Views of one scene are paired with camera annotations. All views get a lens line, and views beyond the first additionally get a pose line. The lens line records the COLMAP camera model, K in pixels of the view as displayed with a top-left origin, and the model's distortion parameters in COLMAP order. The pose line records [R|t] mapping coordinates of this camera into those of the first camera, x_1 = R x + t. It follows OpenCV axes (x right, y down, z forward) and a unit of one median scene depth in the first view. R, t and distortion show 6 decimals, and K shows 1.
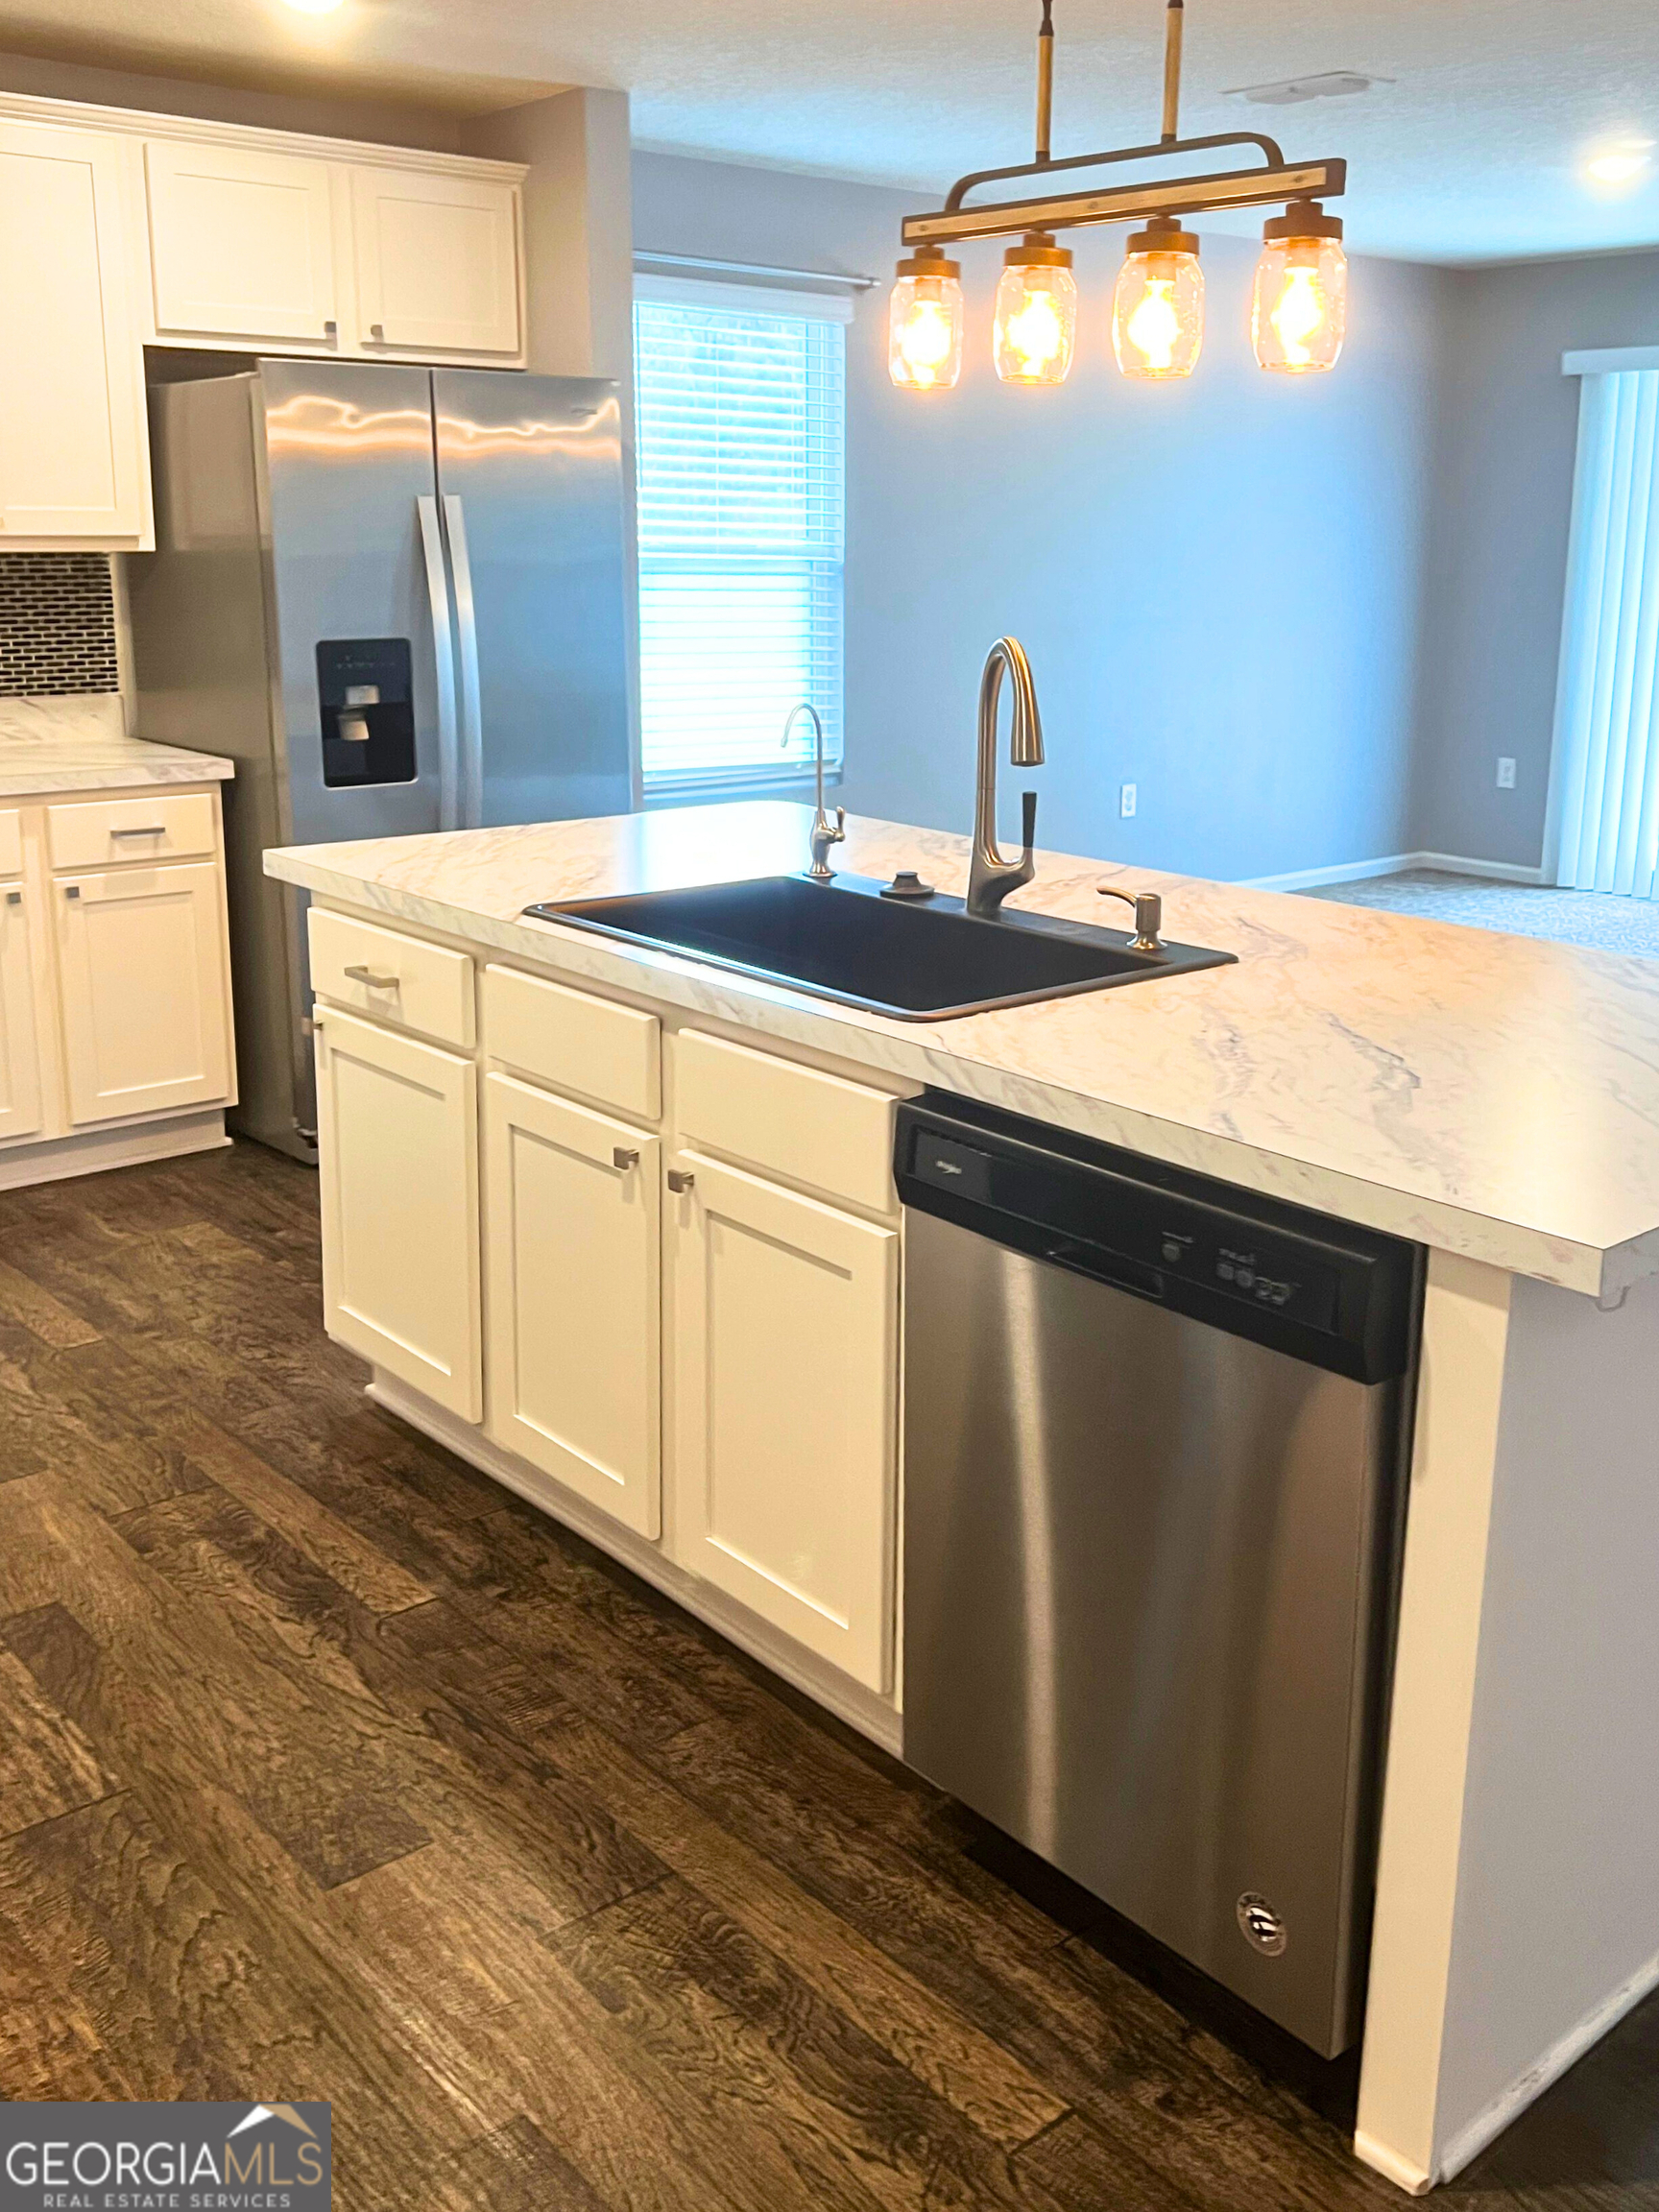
lens RADIAL K [[2152.9, 0, 829.5], [0, 2152.9, 1106.0], [0, 0, 1]] dist [-0.005872, 0.003553]
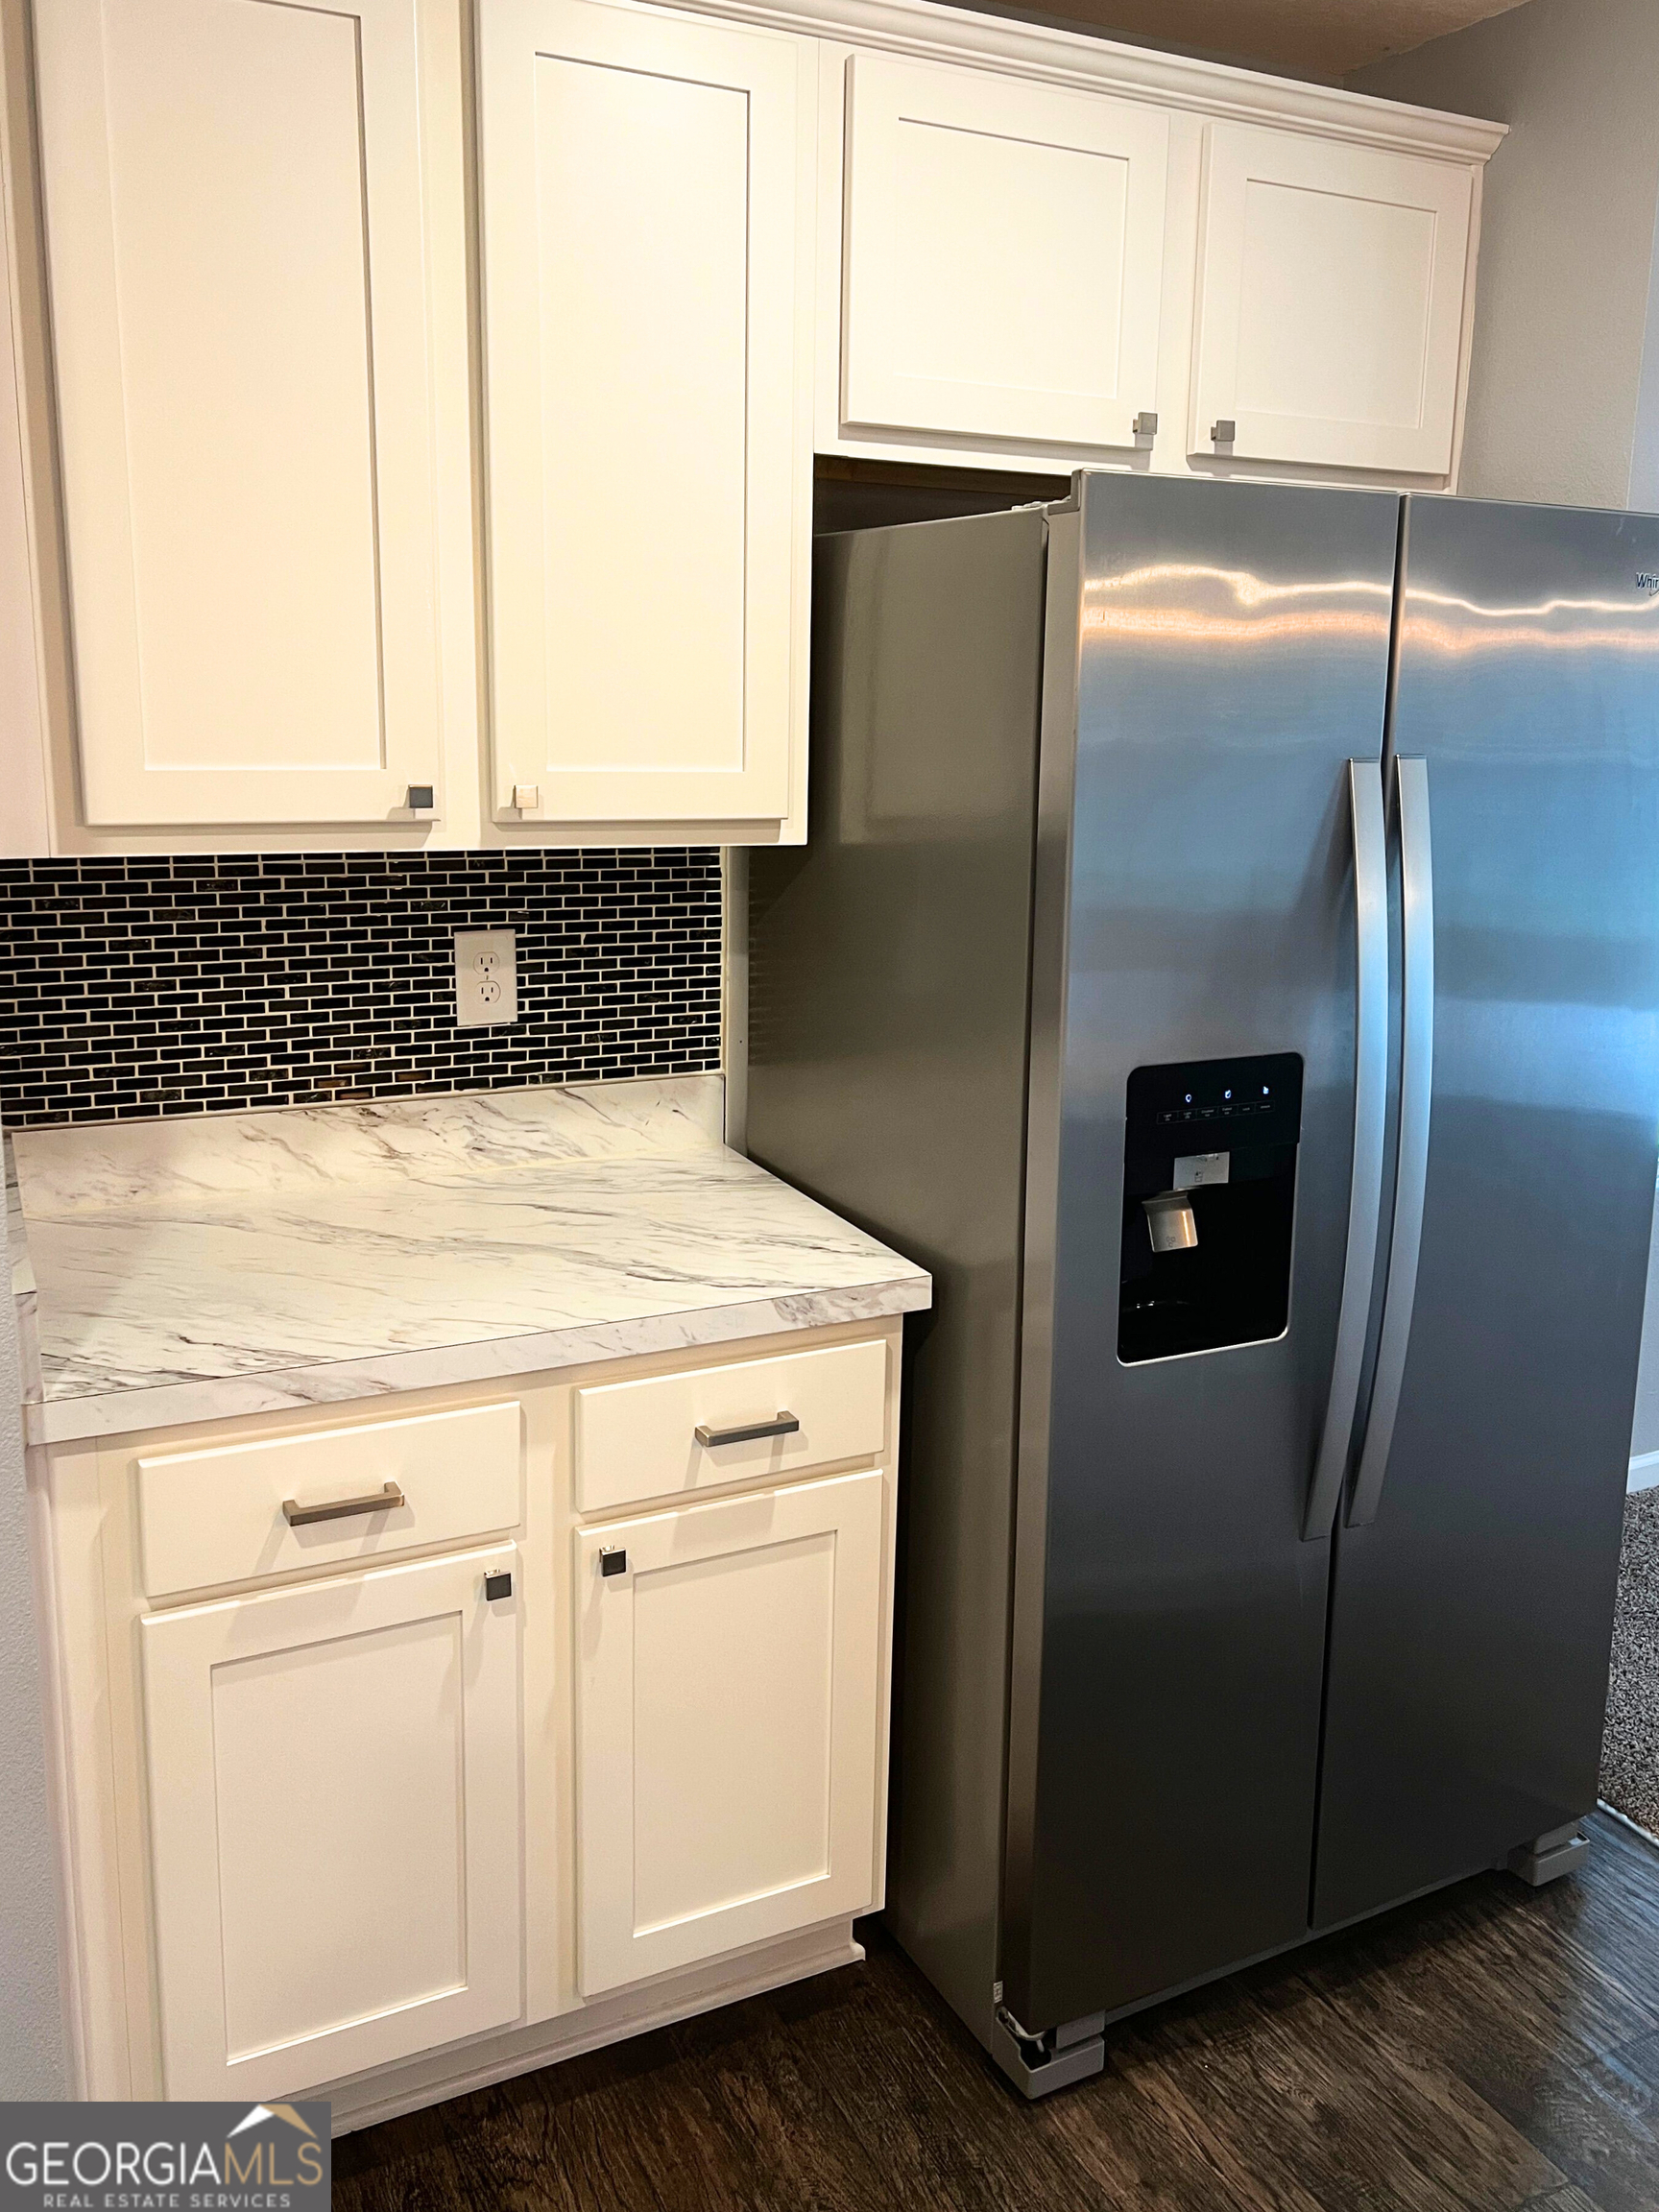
lens RADIAL K [[1748.2, 0, 836.5], [0, 1748.2, 1195.7], [0, 0, 1]] dist [0.003918, 0.001318]
pose [[0.973214, 0.079168, -0.215841, -0.208986], [-0.072901, 0.996658, 0.036856, -0.190869], [0.218038, -0.020134, 0.975733, 0.584578]]
